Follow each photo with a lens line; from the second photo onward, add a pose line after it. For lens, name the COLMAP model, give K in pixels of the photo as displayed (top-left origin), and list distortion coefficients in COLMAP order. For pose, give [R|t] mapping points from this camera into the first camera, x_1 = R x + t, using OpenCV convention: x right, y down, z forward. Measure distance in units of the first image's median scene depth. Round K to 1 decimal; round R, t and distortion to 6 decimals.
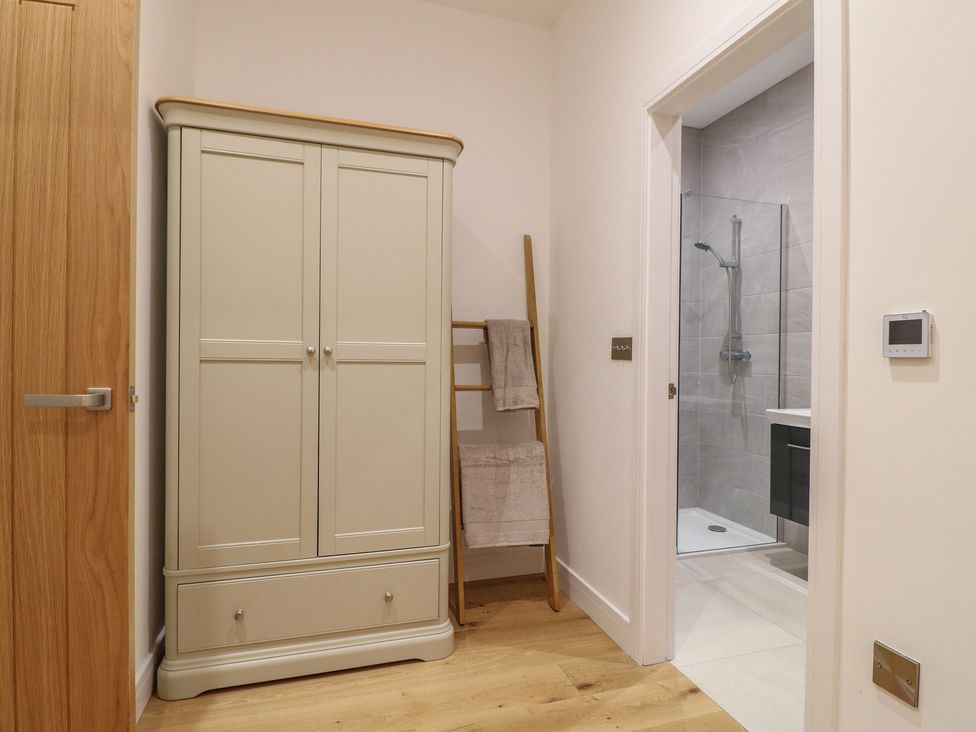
lens RADIAL K [[504.3, 0, 486.3], [0, 504.3, 362.4], [0, 0, 1]] dist [0.001260, -0.015326]
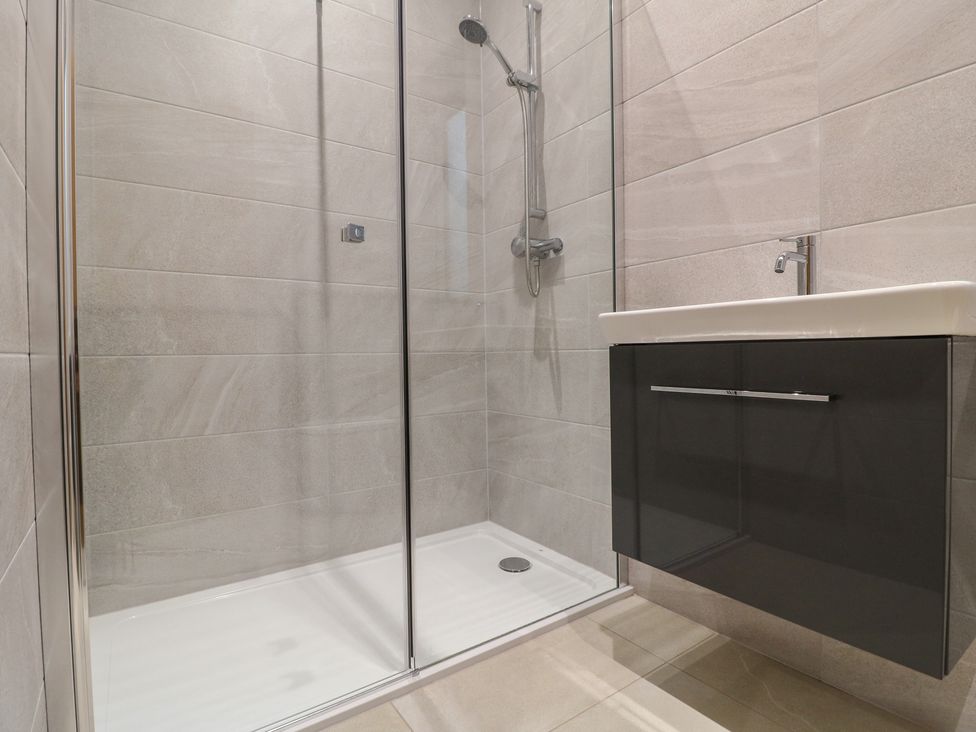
lens RADIAL K [[504.3, 0, 486.3], [0, 504.3, 362.4], [0, 0, 1]] dist [0.001260, -0.015326]
pose [[0.942327, -0.036756, 0.332670, 0.254604], [0.028304, 0.999142, 0.030218, 0.093414], [-0.333496, -0.019059, 0.942559, 0.498523]]
